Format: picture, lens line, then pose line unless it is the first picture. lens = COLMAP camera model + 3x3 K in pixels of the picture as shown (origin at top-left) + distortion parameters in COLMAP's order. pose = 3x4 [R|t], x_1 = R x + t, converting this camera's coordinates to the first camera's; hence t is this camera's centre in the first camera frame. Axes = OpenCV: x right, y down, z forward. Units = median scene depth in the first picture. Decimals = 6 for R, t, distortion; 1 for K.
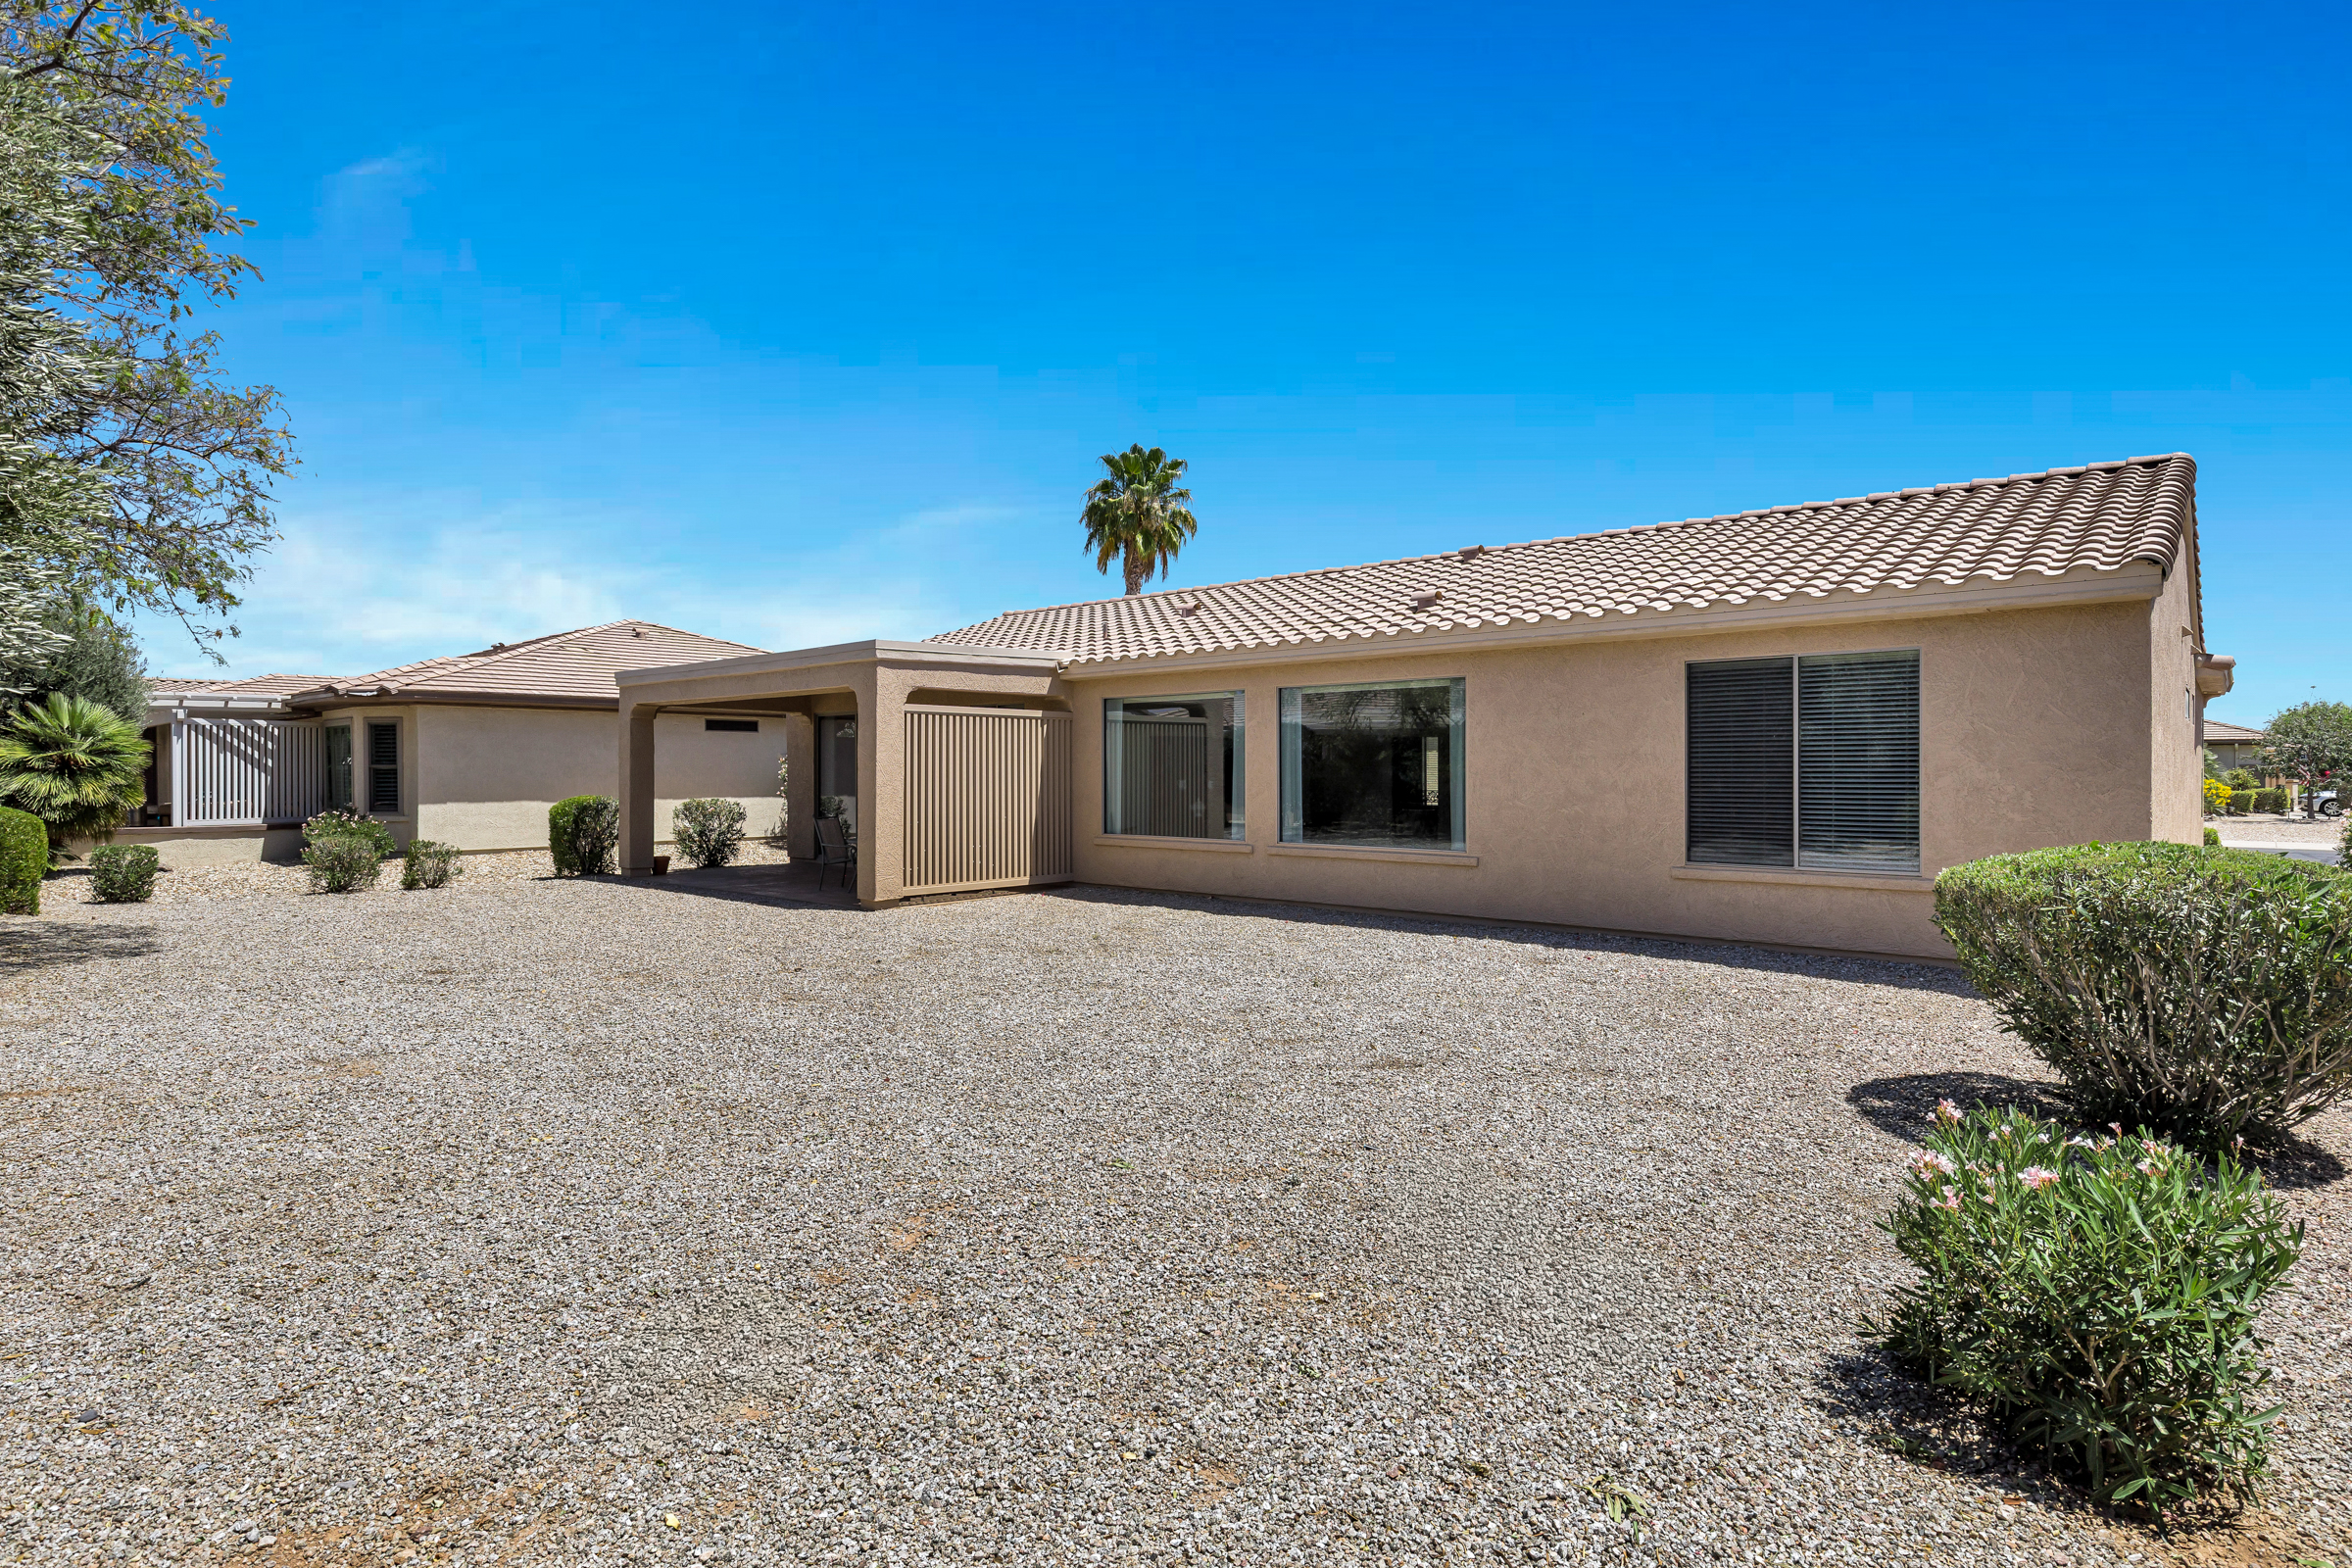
lens RADIAL K [[1198.6, 0, 1175.5], [0, 1198.6, 773.9], [0, 0, 1]] dist [-0.002411, -0.000851]
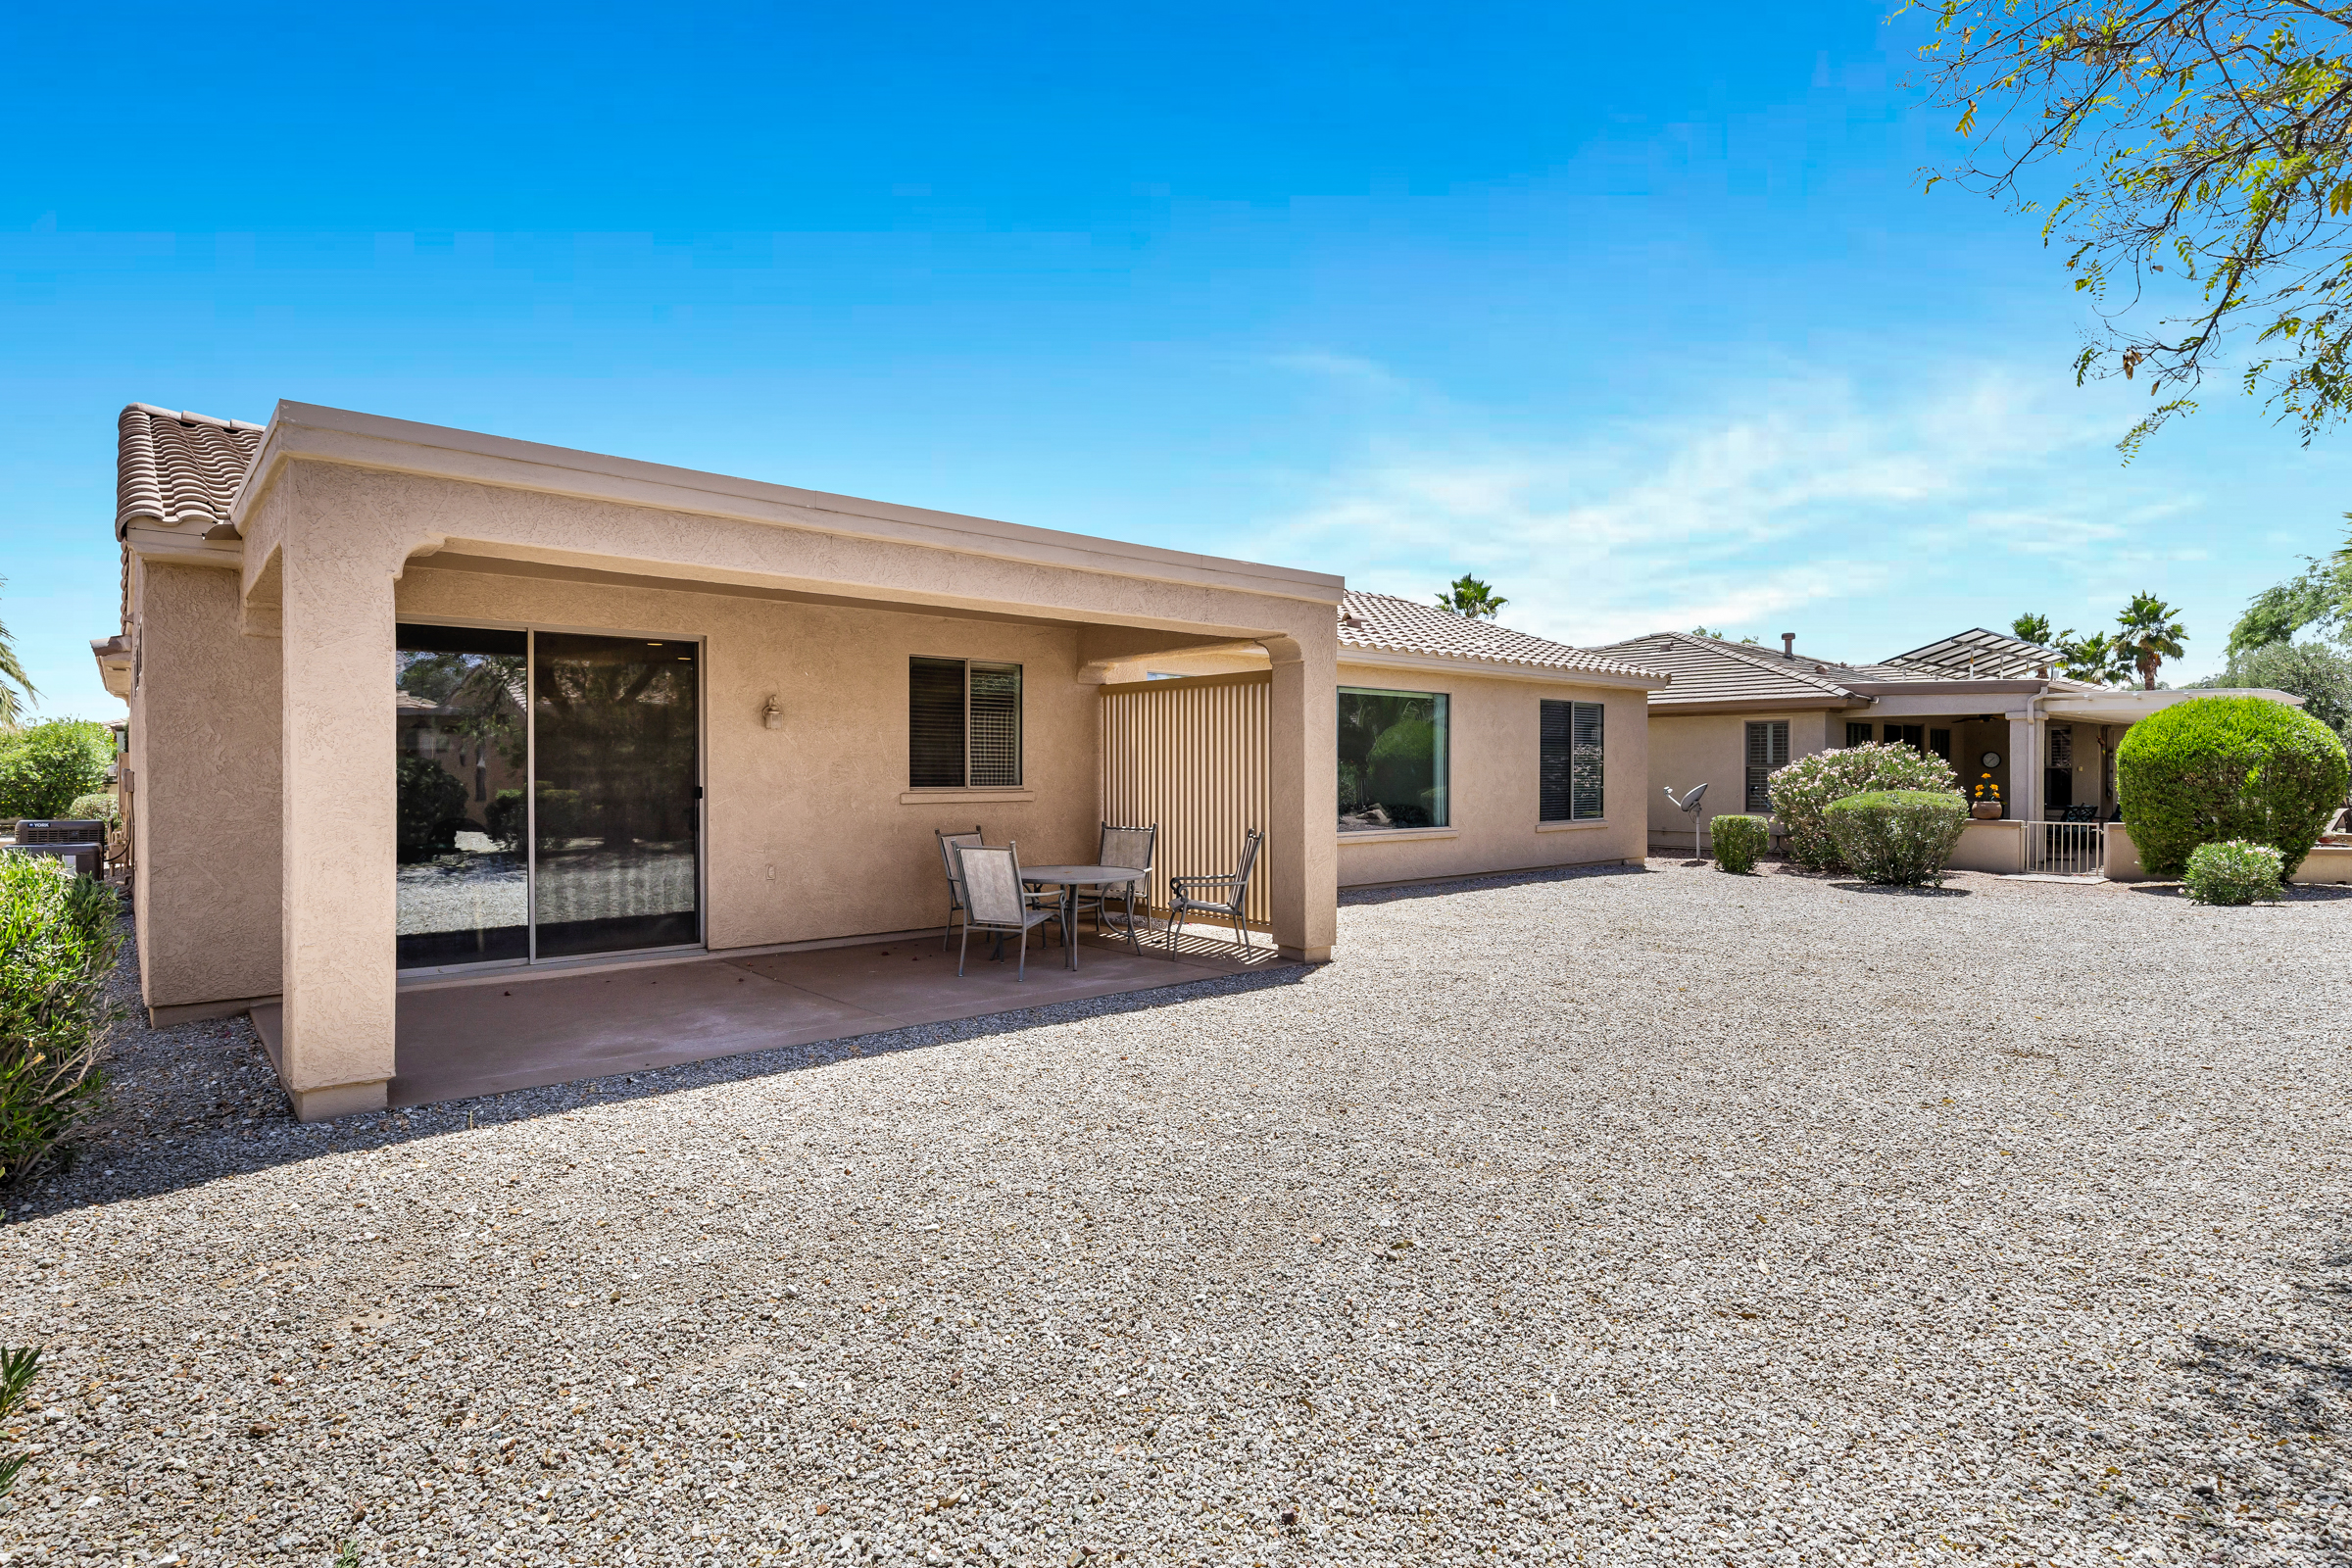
lens RADIAL K [[1198.6, 0, 1175.5], [0, 1198.6, 773.9], [0, 0, 1]] dist [-0.002411, -0.000851]
pose [[0.134570, -0.012307, 0.990828, -1.388498], [-0.010429, 0.999850, 0.013836, -0.009634], [-0.990849, -0.012195, 0.134422, 1.408040]]
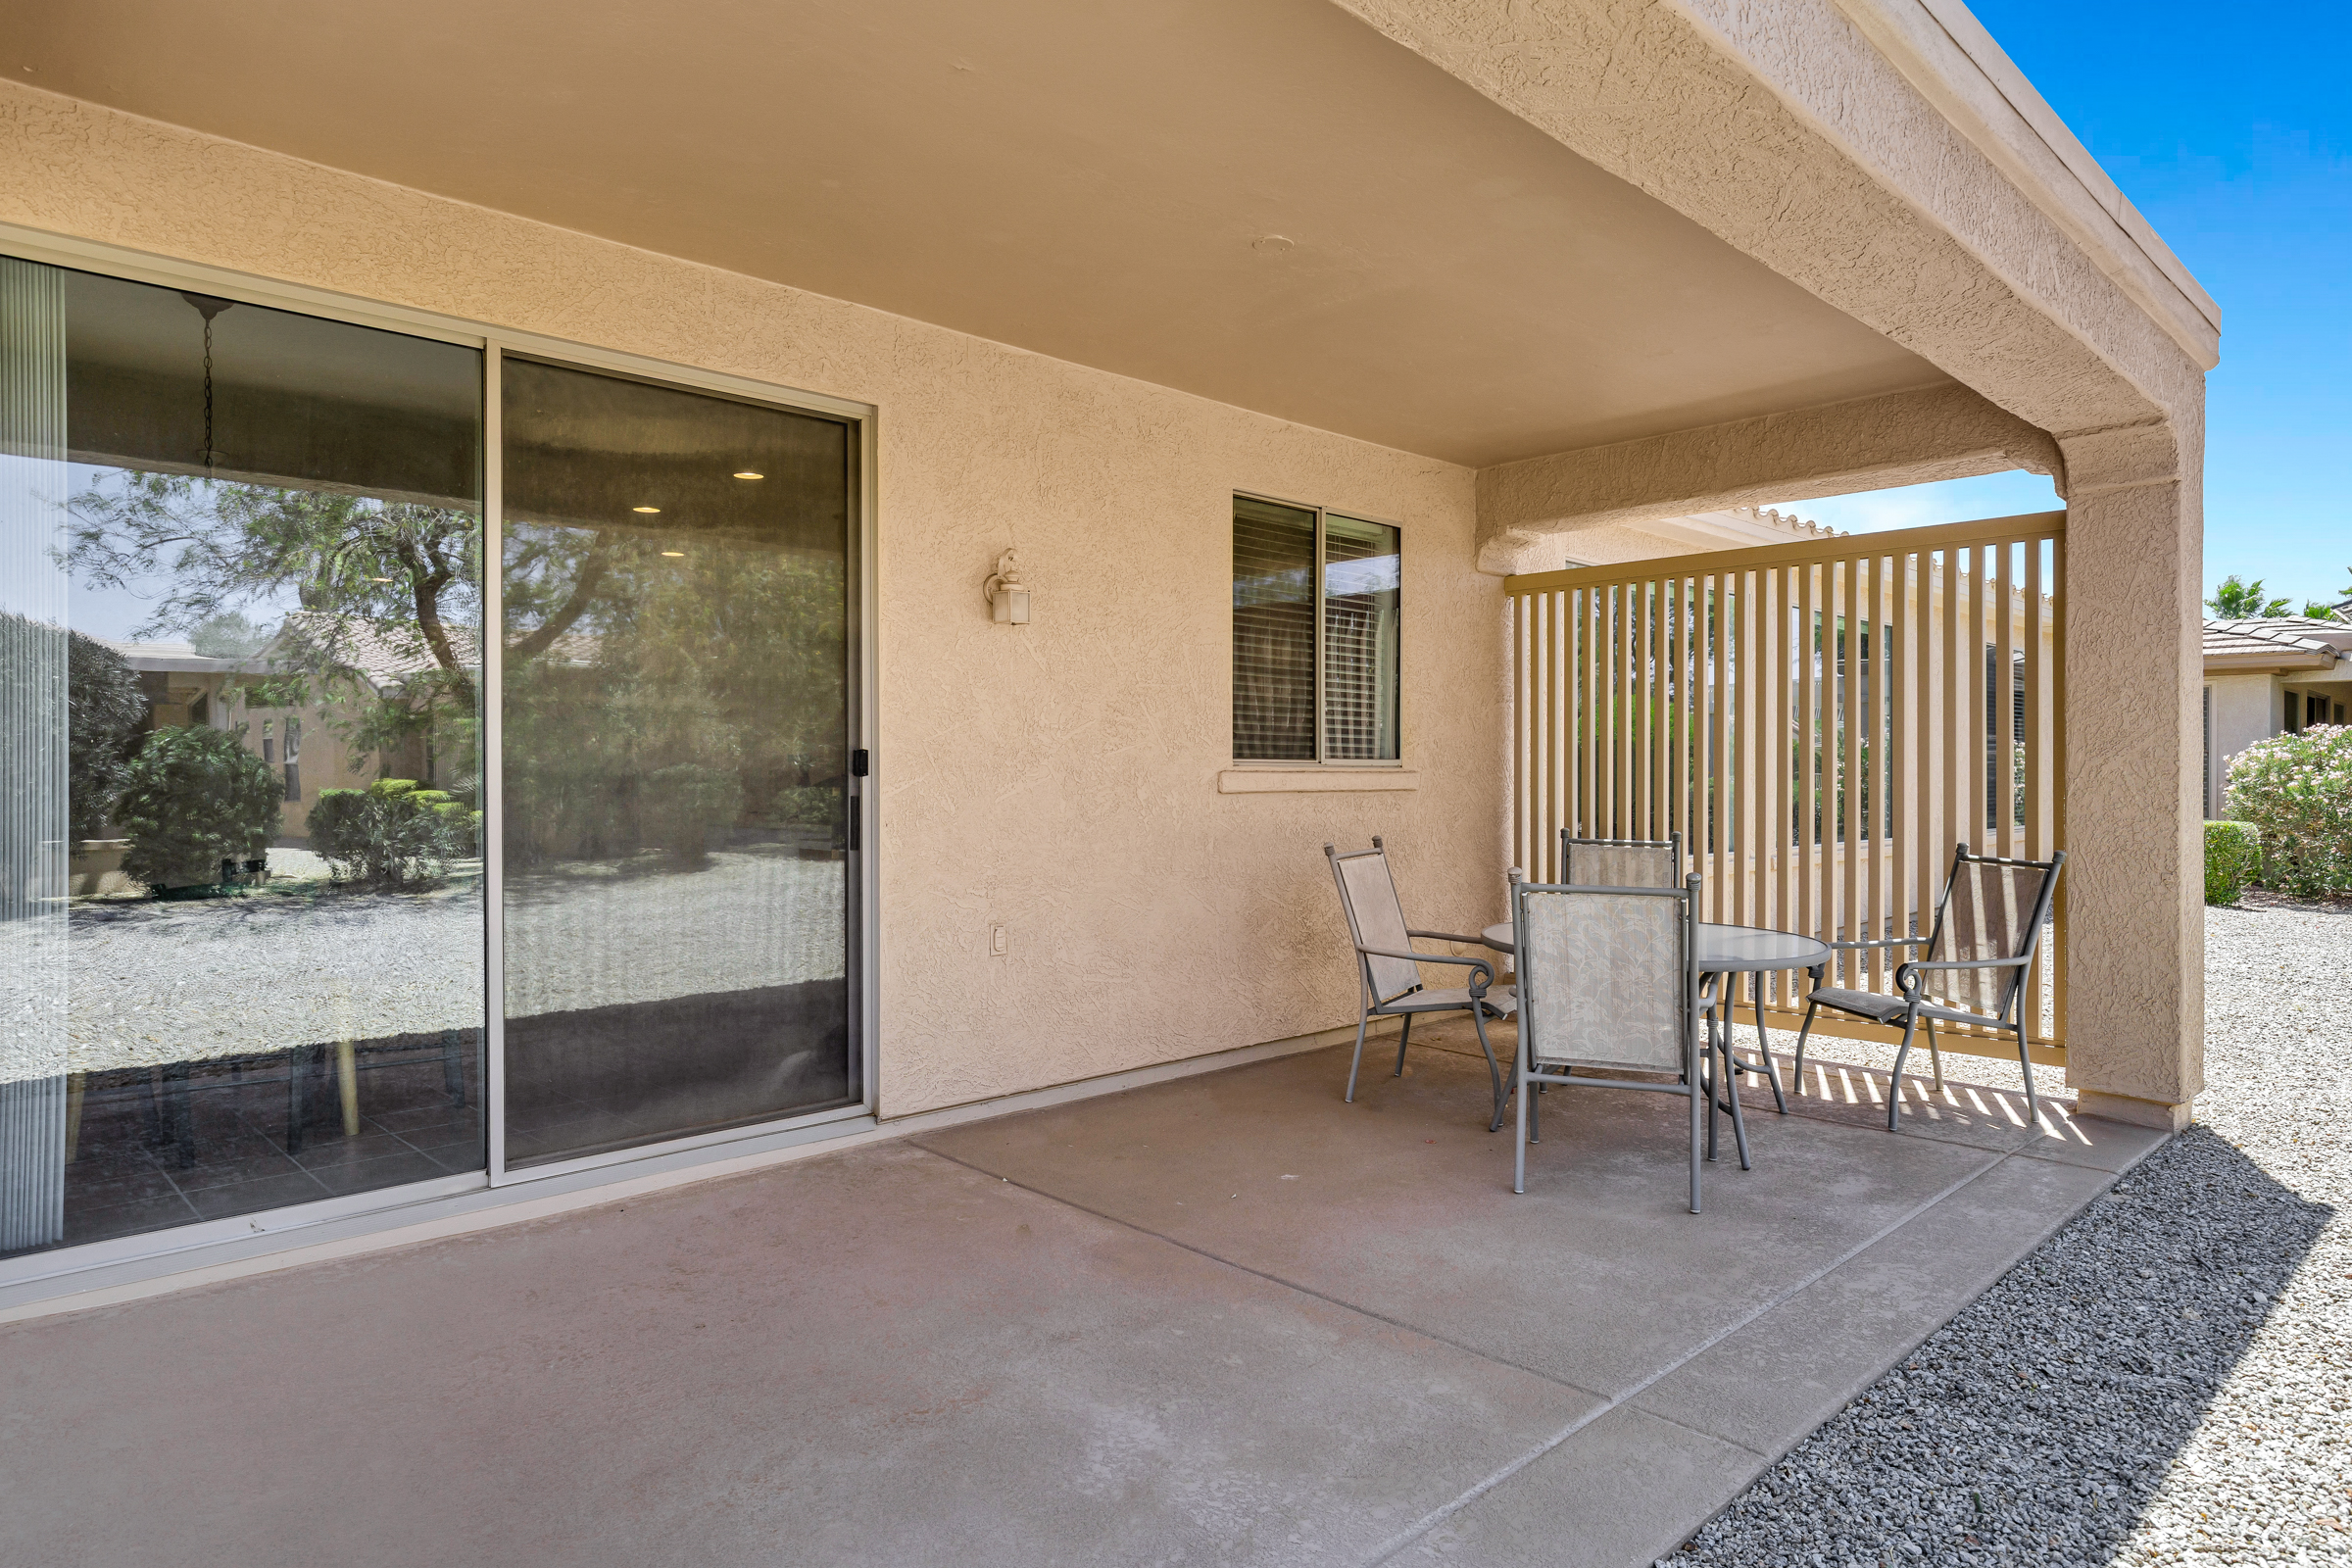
lens RADIAL K [[1399.7, 0, 1176.0], [0, 1399.7, 784.0], [0, 0, 1]] dist [0.006925, -0.000211]
pose [[0.093417, -0.017134, 0.995480, -0.412959], [-0.012084, 0.999759, 0.018342, 0.058779], [-0.995554, -0.013743, 0.093187, 2.224602]]
